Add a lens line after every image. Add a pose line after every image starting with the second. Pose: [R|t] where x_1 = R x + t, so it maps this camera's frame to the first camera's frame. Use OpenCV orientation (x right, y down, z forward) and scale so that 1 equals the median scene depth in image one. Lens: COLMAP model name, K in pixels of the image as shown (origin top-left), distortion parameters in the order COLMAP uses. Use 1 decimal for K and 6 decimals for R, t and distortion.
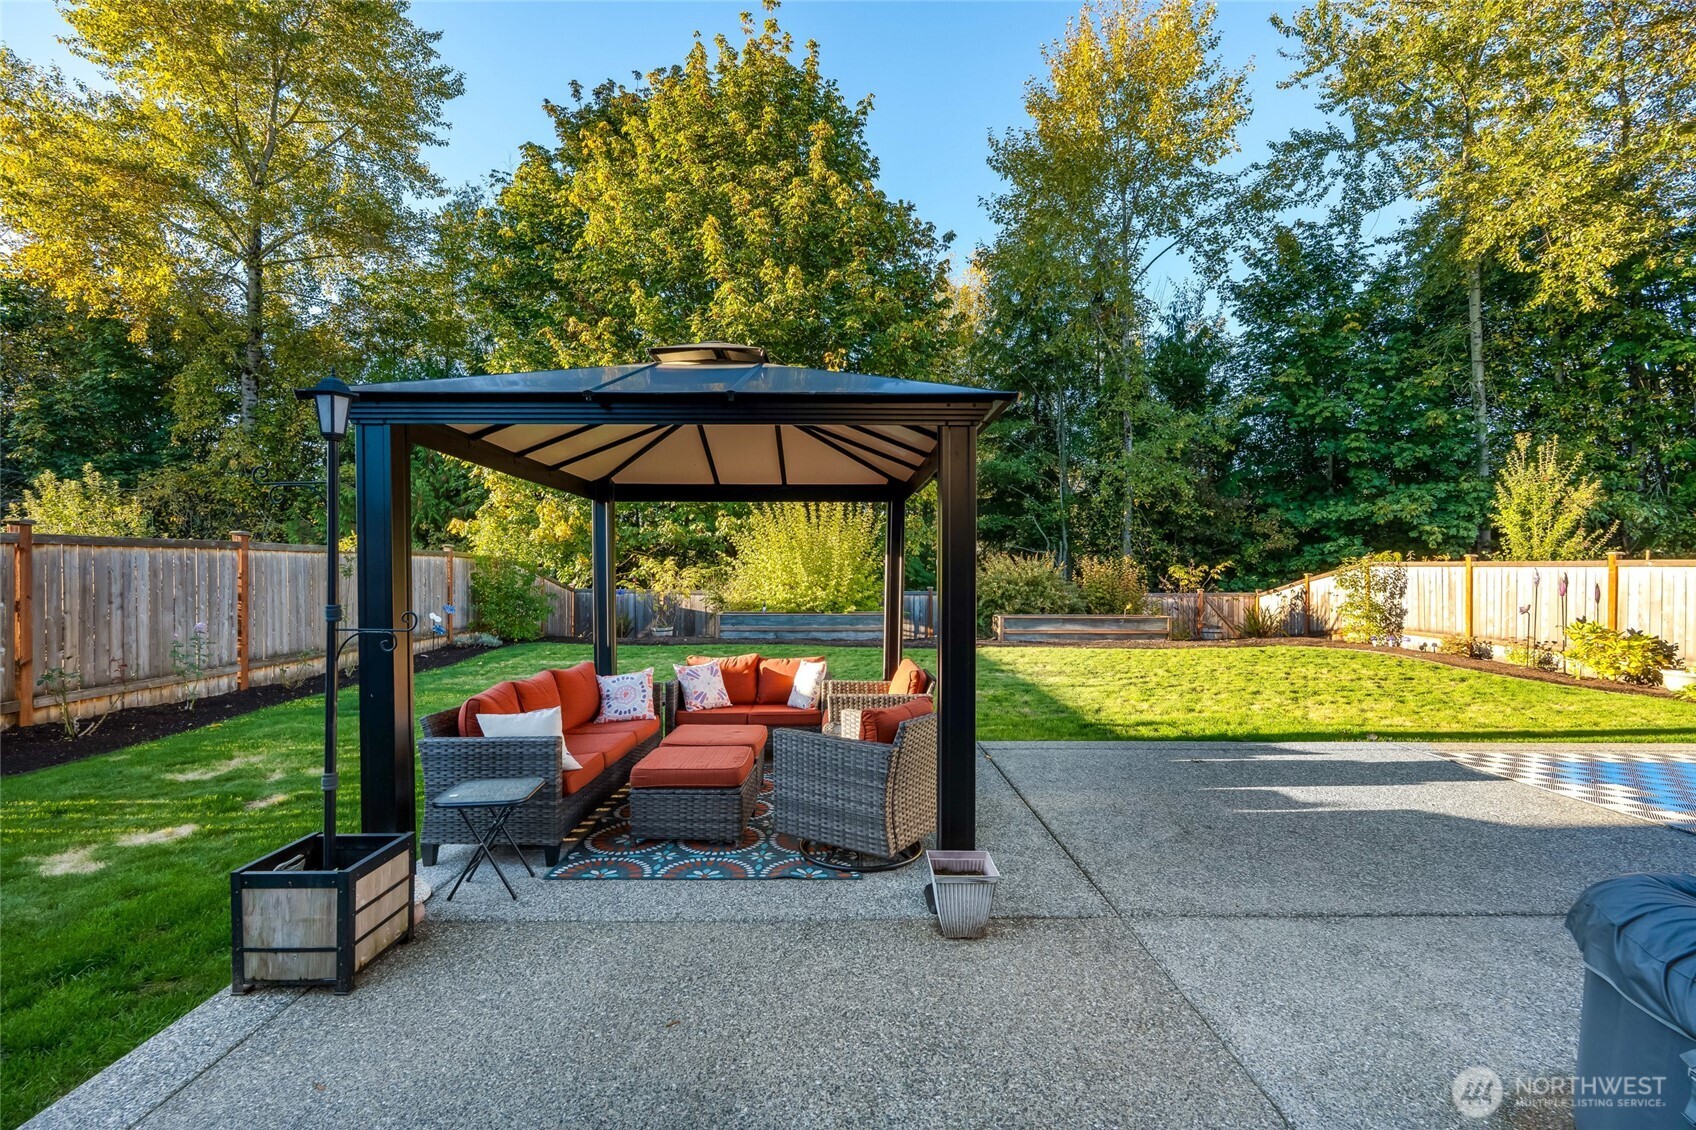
lens RADIAL K [[746.8, 0, 815.3], [0, 746.8, 574.5], [0, 0, 1]] dist [-0.000923, -0.000036]
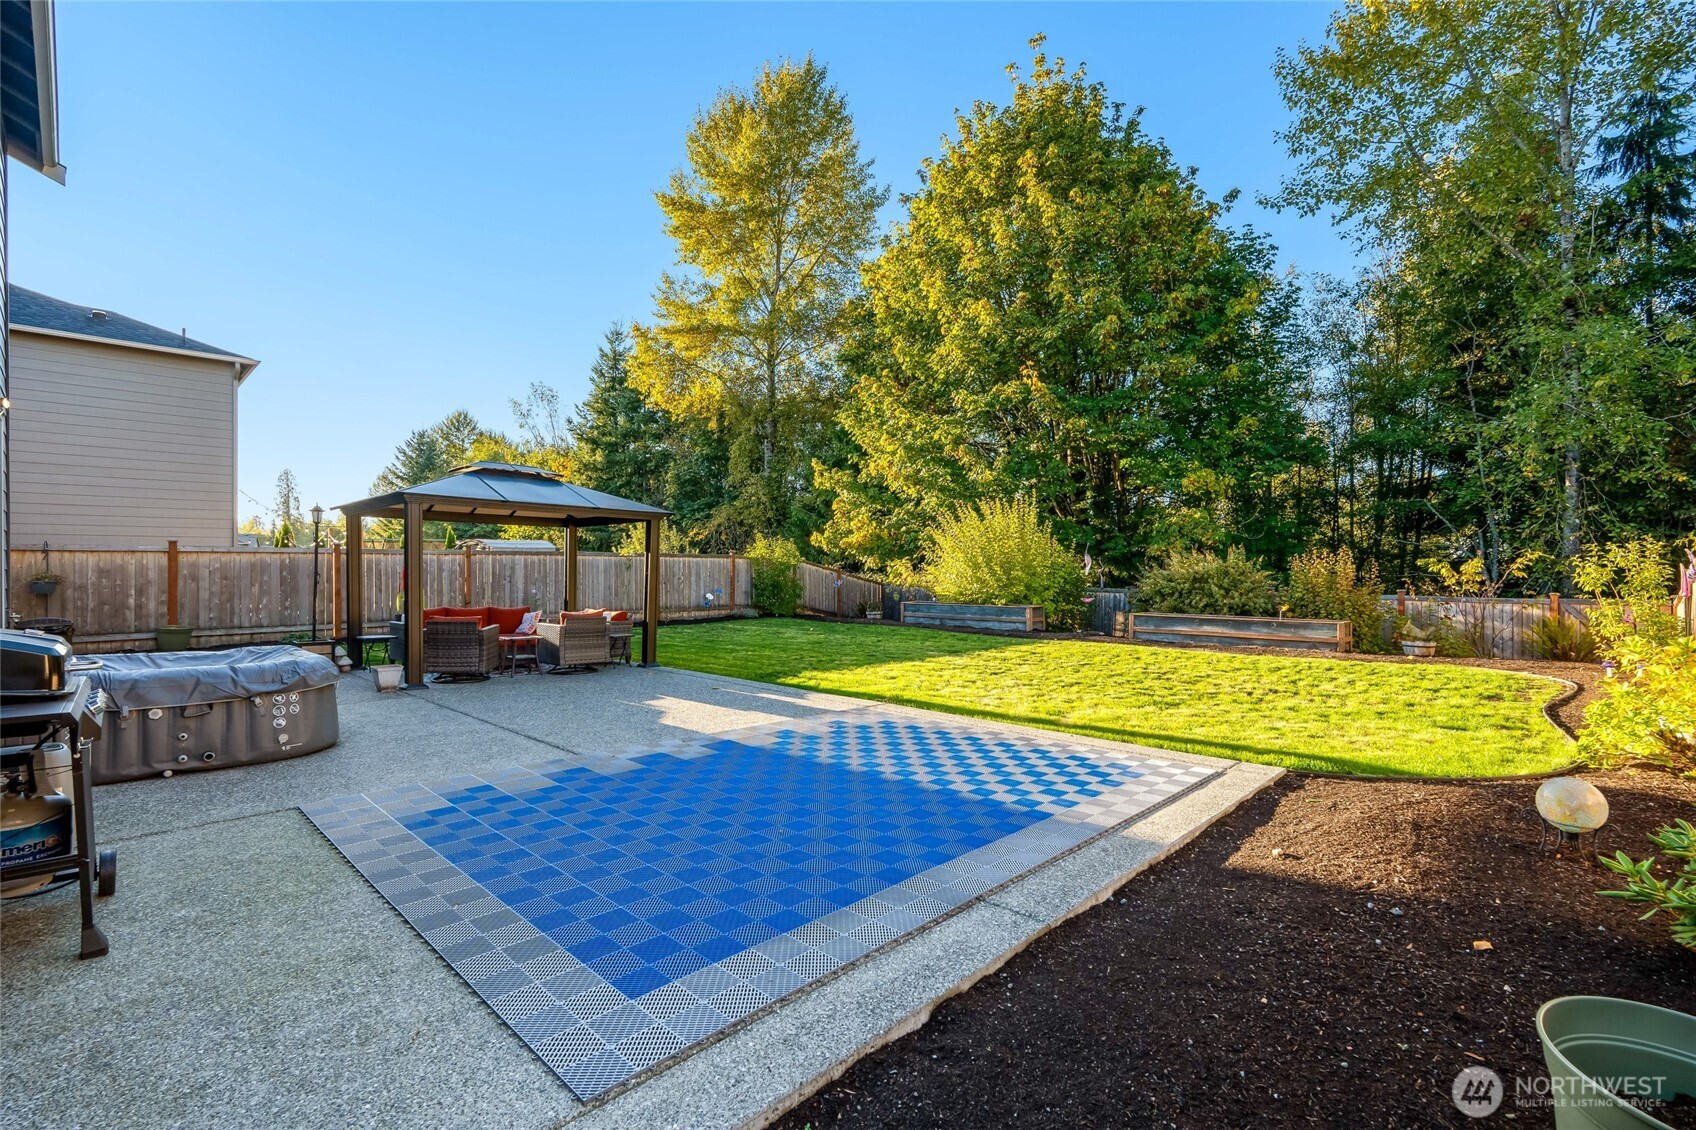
lens RADIAL K [[746.8, 0, 842.6], [0, 746.8, 577.6], [0, 0, 1]] dist [-0.000923, -0.000036]
pose [[0.714253, 0.005799, -0.699863, 0.654137], [-0.006466, 0.999978, 0.001686, 0.010593], [0.699858, 0.003321, 0.714275, 0.048316]]
